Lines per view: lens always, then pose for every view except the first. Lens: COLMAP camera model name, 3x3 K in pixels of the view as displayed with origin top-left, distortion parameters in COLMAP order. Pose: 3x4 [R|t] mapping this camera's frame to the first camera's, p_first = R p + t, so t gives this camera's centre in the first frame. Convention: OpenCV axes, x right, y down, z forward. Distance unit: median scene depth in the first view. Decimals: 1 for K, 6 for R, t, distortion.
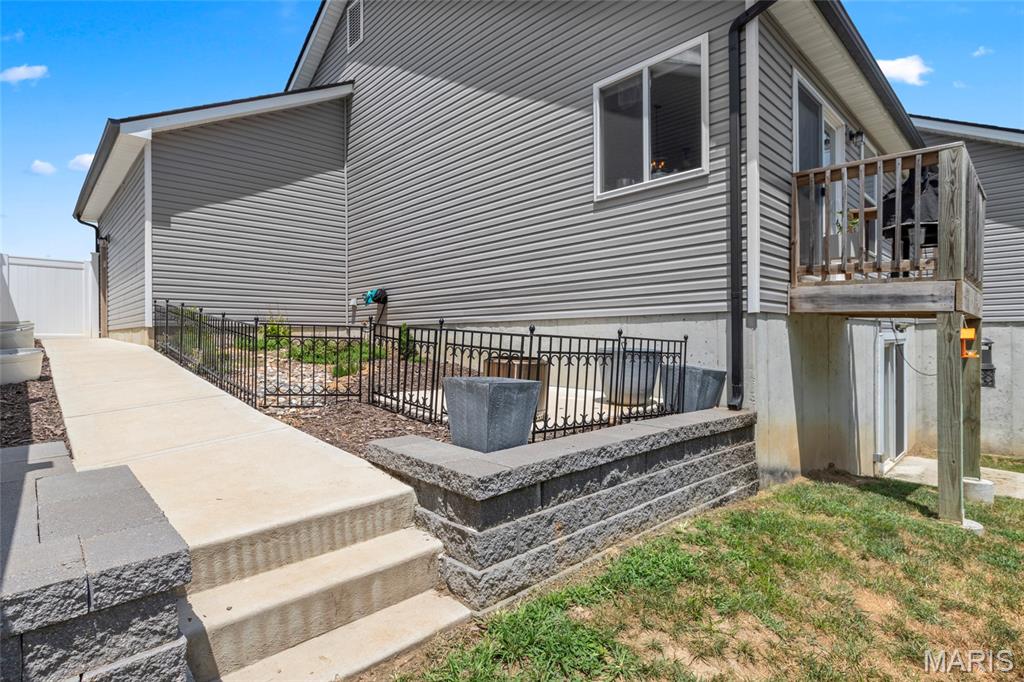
lens RADIAL K [[508.9, 0, 510.2], [0, 508.9, 339.7], [0, 0, 1]] dist [0.002955, -0.000026]
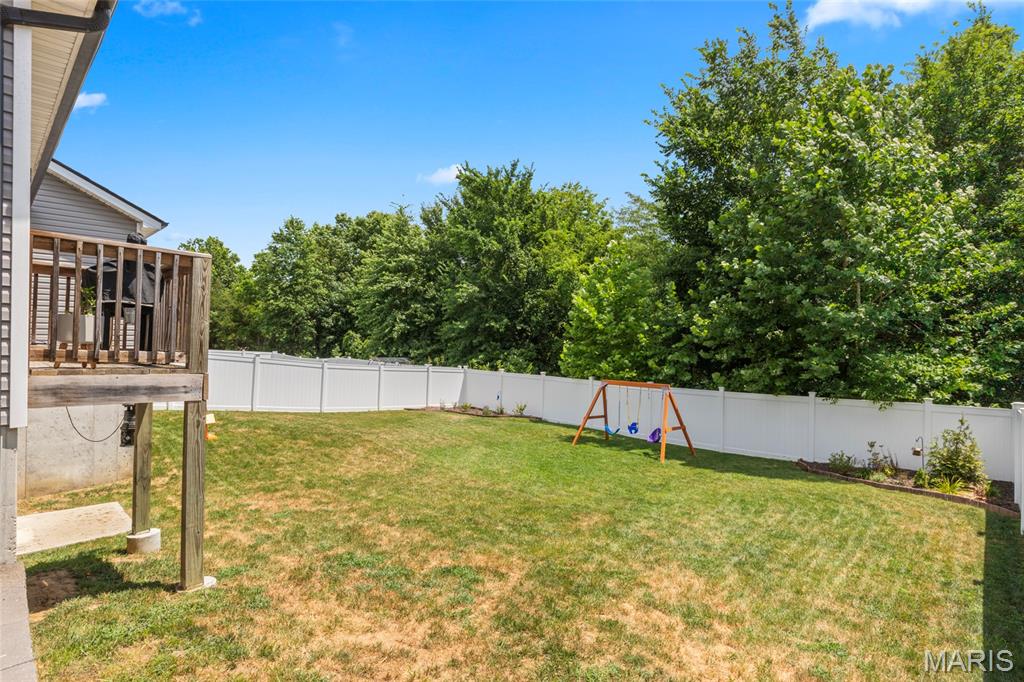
lens RADIAL K [[508.9, 0, 512.5], [0, 508.9, 340.7], [0, 0, 1]] dist [0.002955, -0.000026]
pose [[-0.048476, -0.001362, 0.998823, -0.289230], [-0.010992, 0.999939, 0.000830, -0.190473], [-0.998764, -0.010938, -0.048488, 0.348044]]
